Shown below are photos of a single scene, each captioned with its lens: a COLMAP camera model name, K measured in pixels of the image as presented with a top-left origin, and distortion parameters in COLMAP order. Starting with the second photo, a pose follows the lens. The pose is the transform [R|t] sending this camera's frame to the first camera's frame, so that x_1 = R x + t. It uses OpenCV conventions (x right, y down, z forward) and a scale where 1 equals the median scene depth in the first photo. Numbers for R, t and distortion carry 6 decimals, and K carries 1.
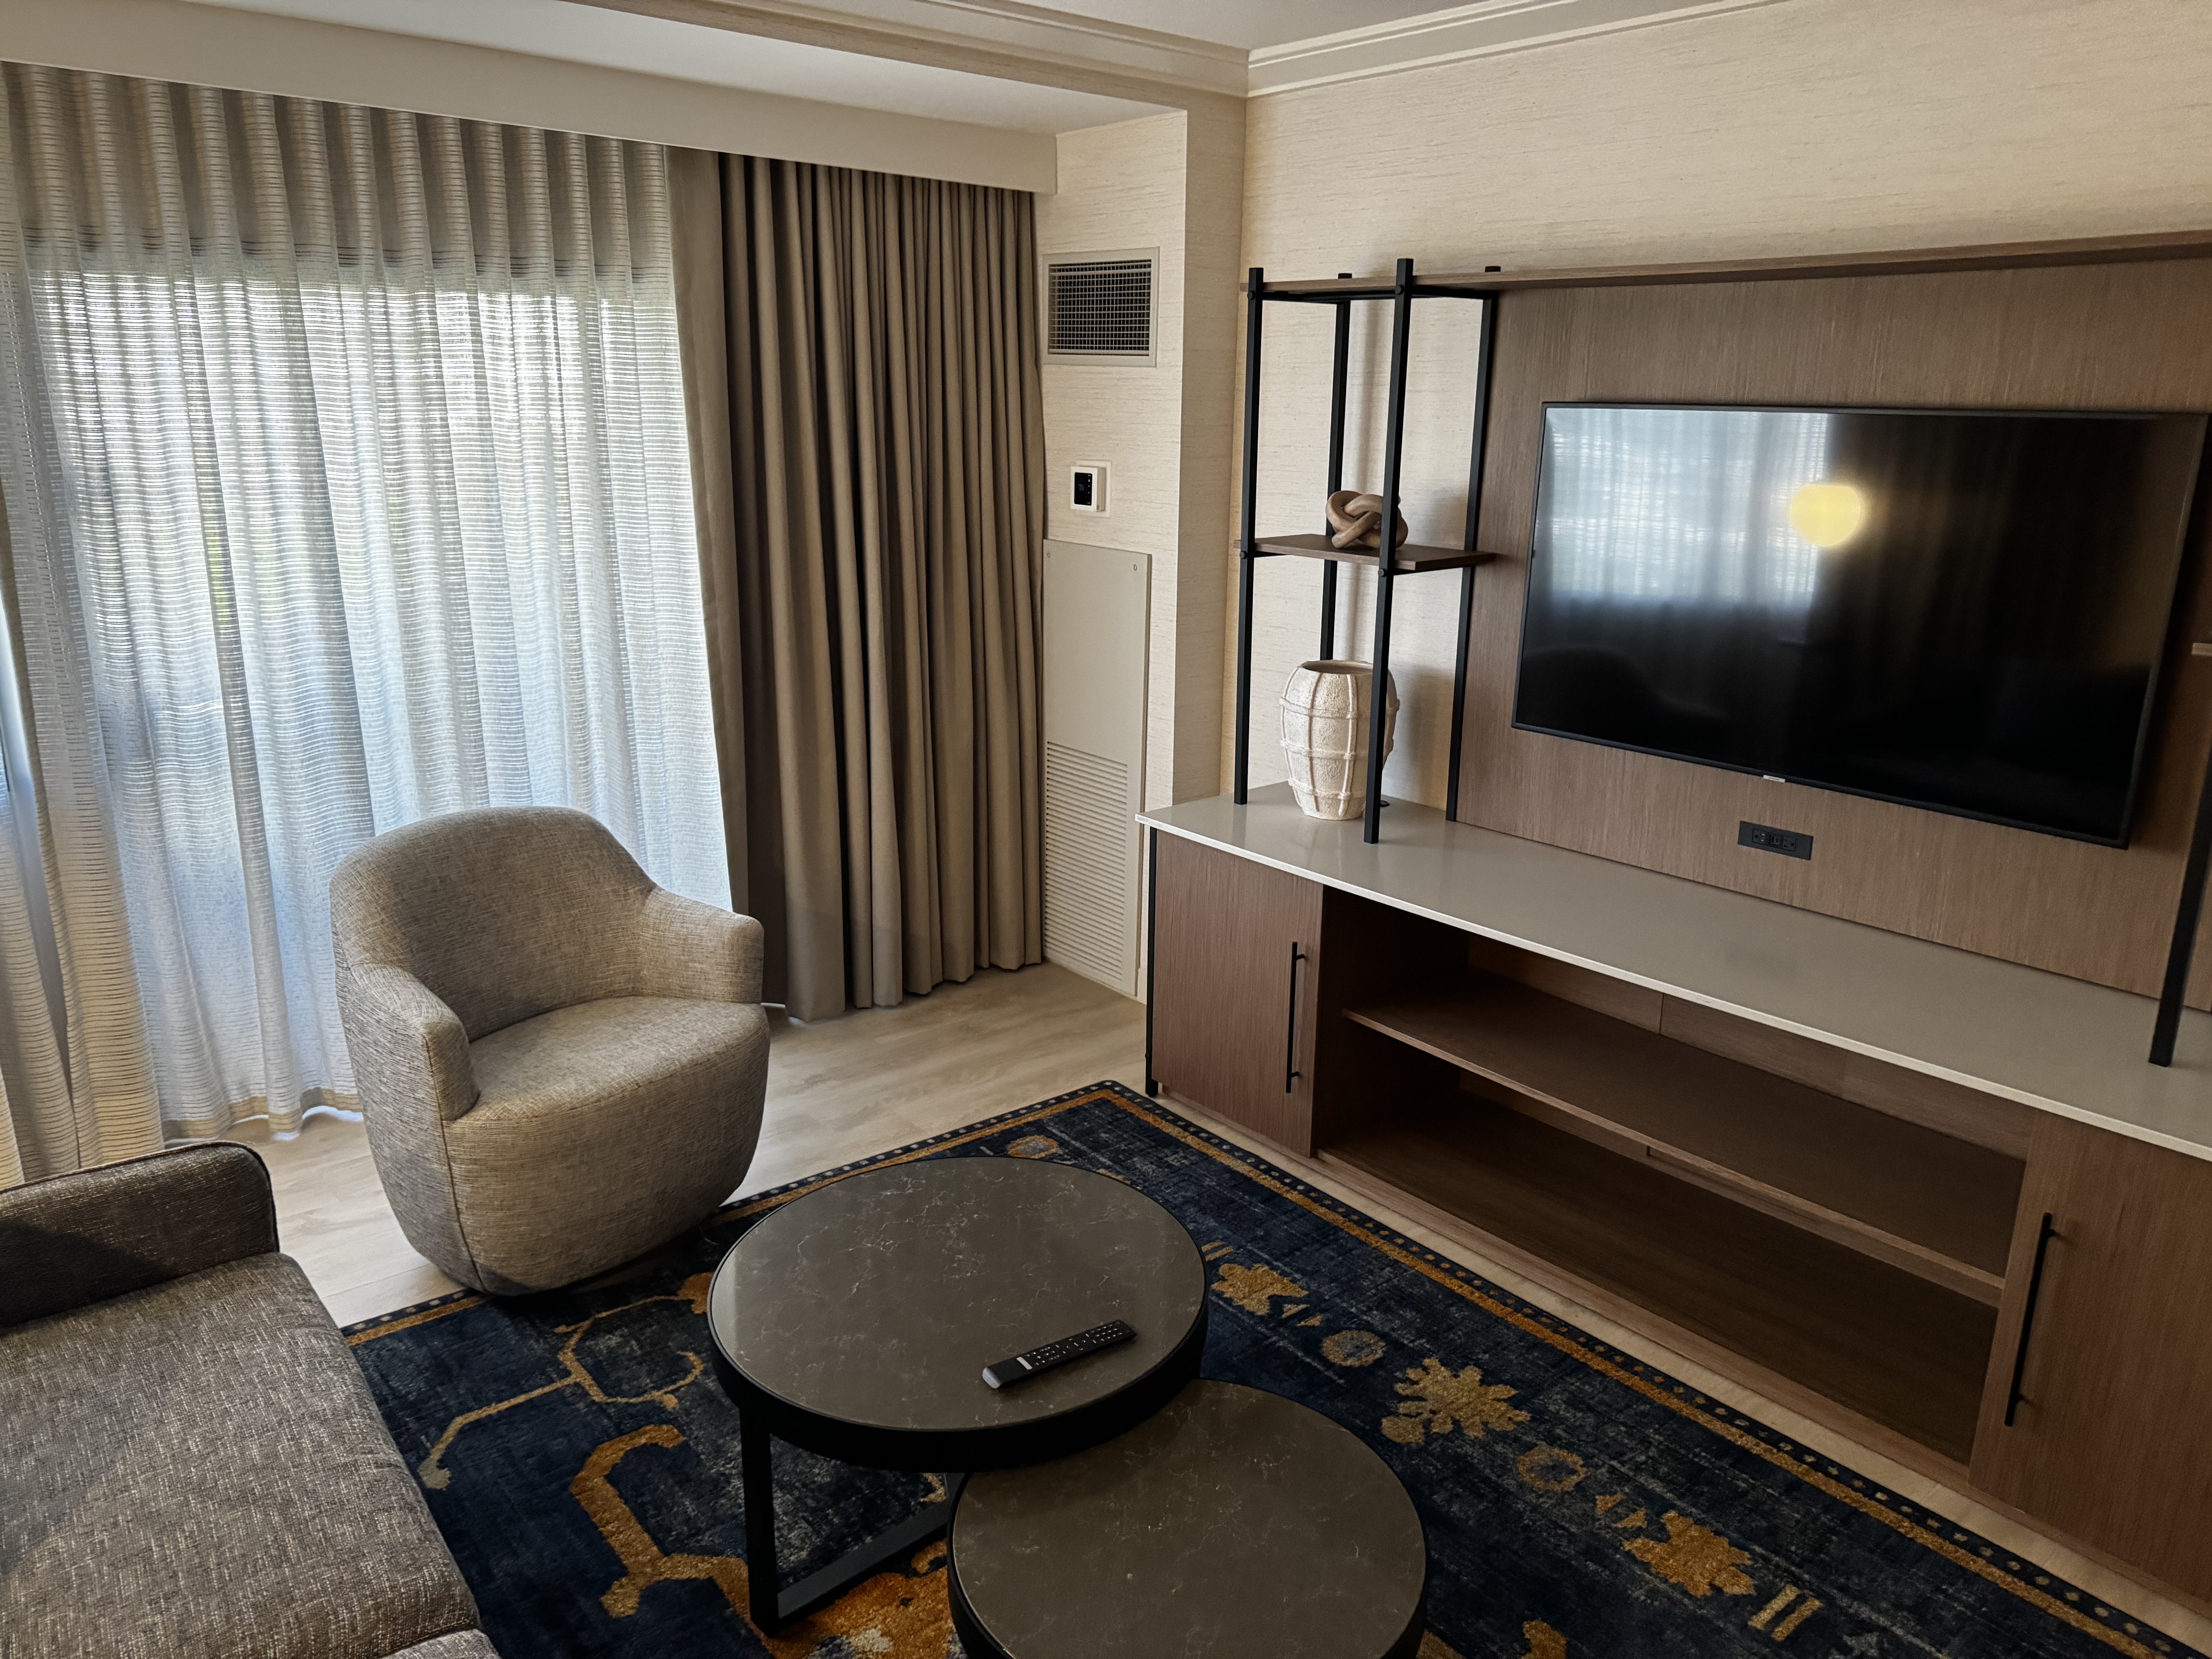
lens RADIAL K [[1515.5, 0, 1106.0], [0, 1515.5, 829.5], [0, 0, 1]] dist [0.070331, -0.143468]
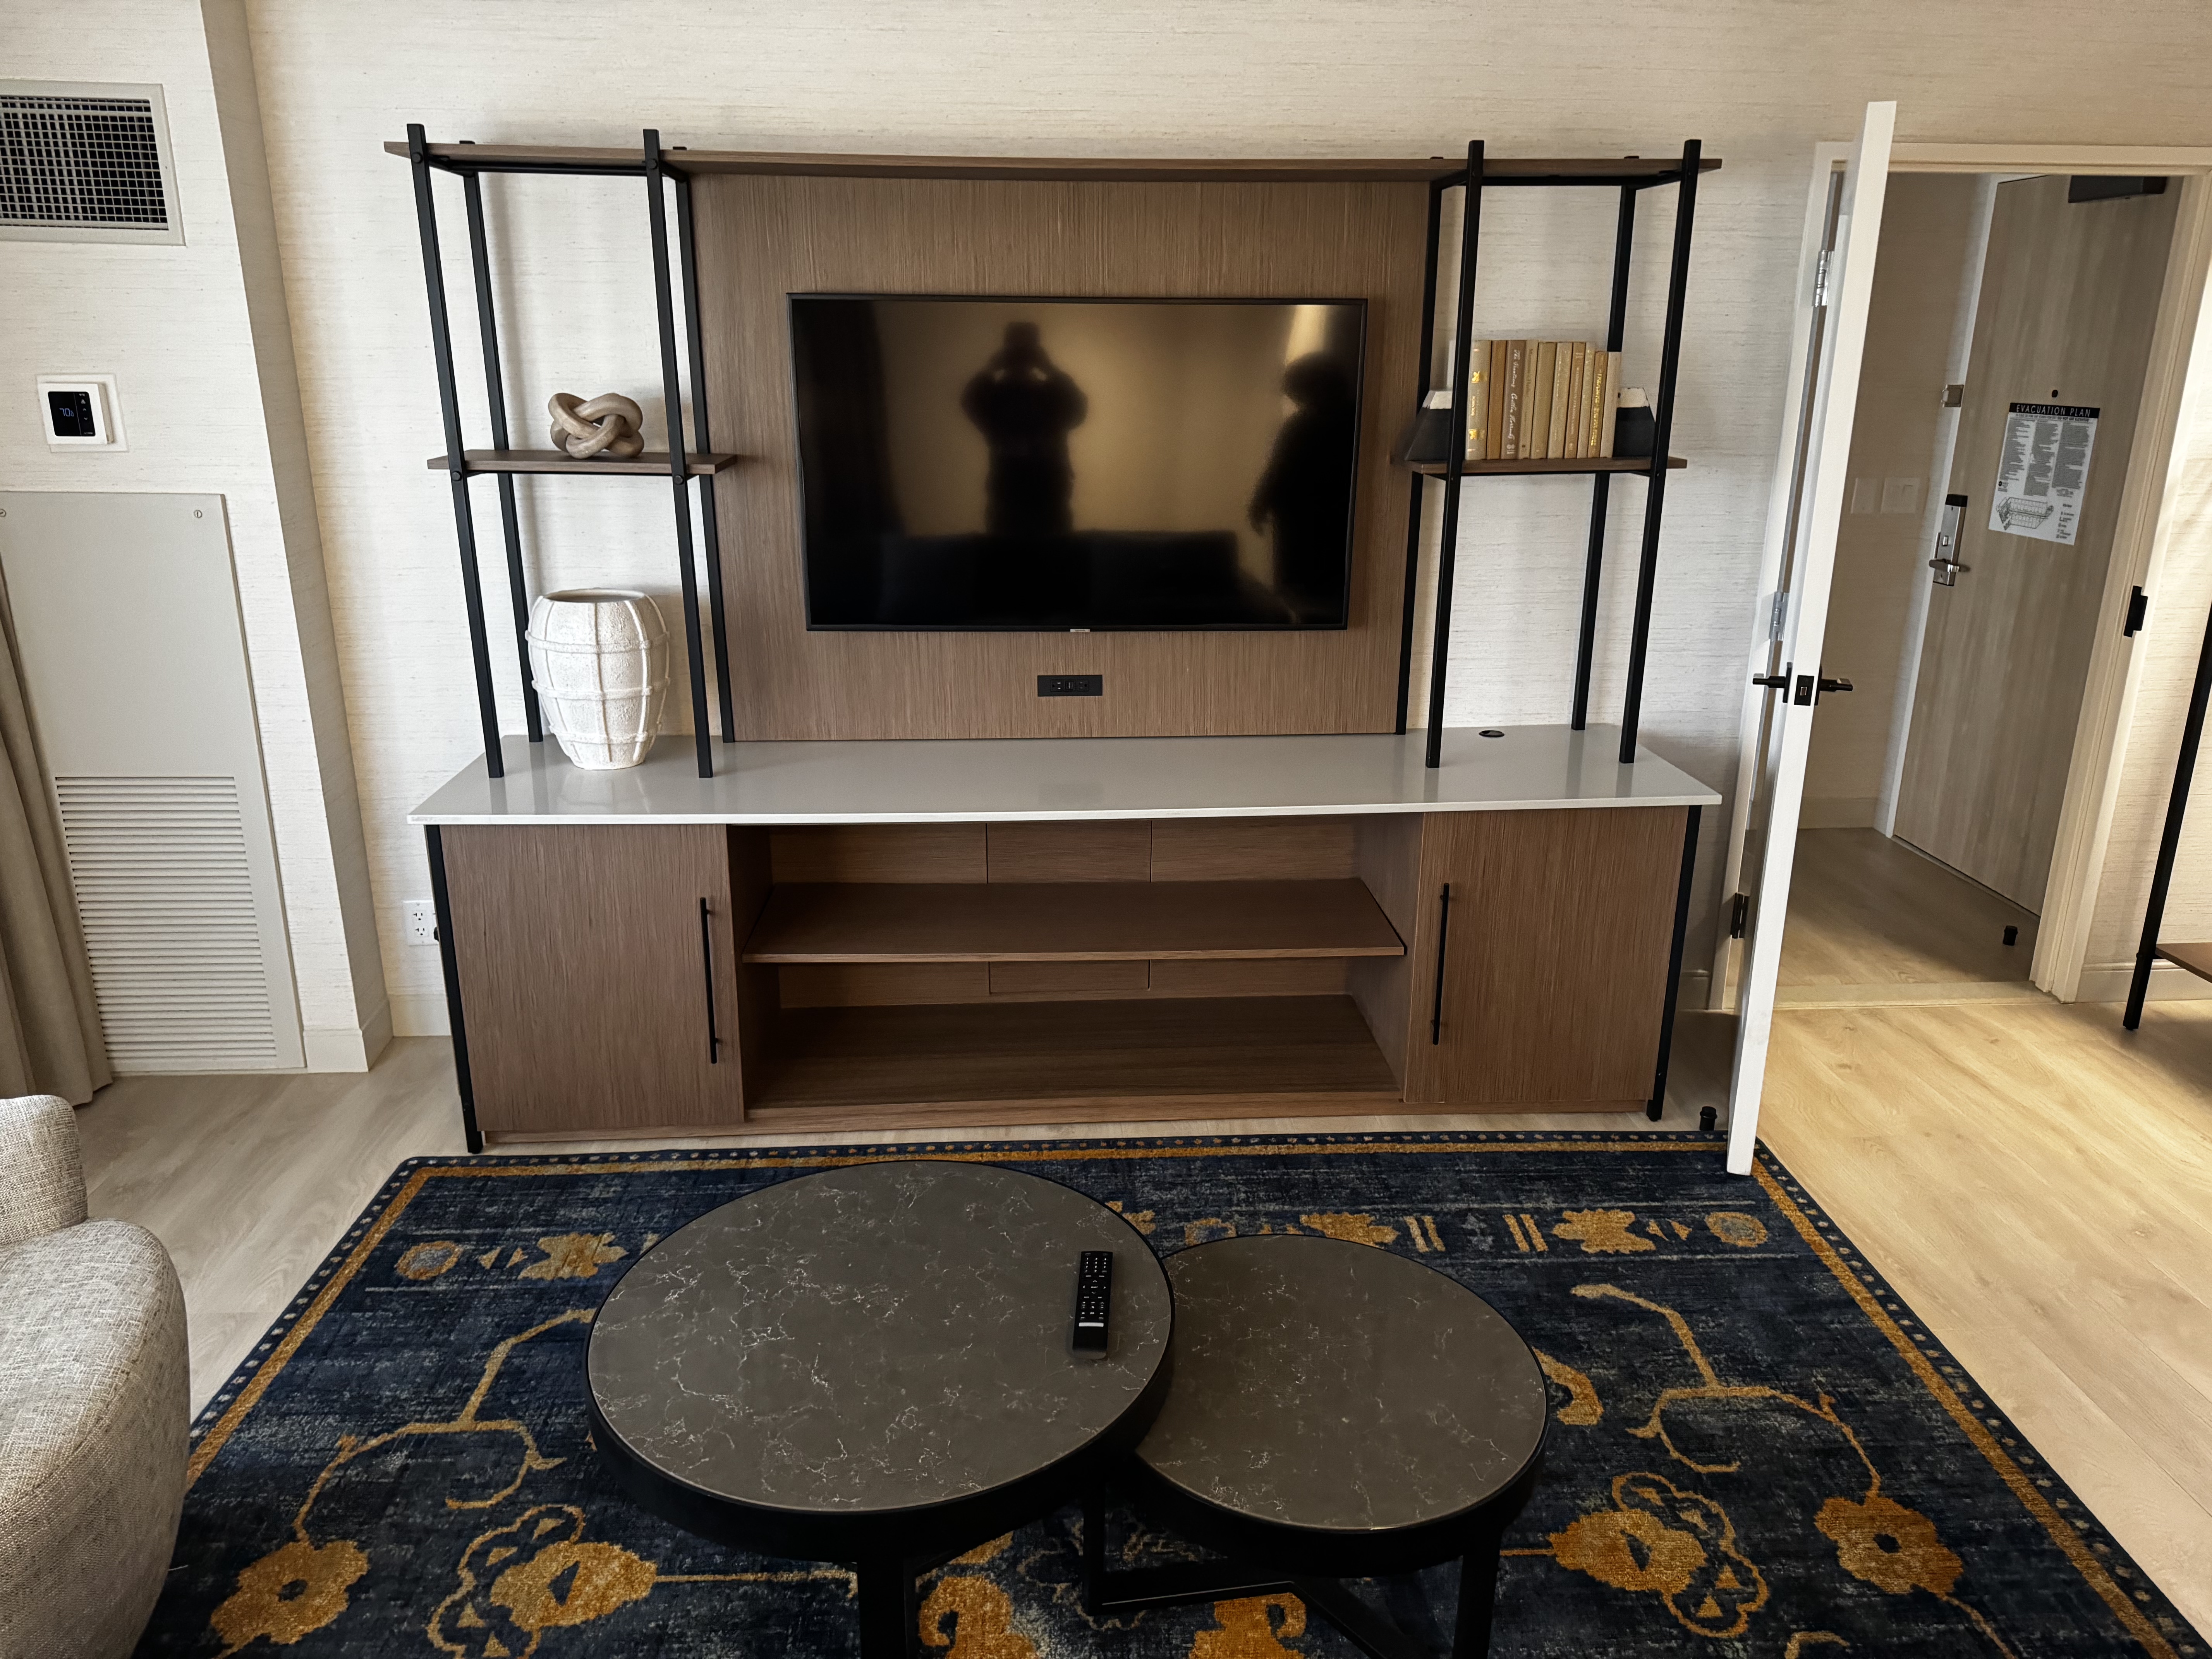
lens RADIAL K [[1564.1, 0, 1101.7], [0, 1564.1, 820.0], [0, 0, 1]] dist [0.088180, -0.123346]
pose [[0.593967, -0.246525, 0.765787, -0.426177], [0.218777, 0.965515, 0.141133, -0.048817], [-0.774171, 0.083708, 0.627417, 0.216508]]
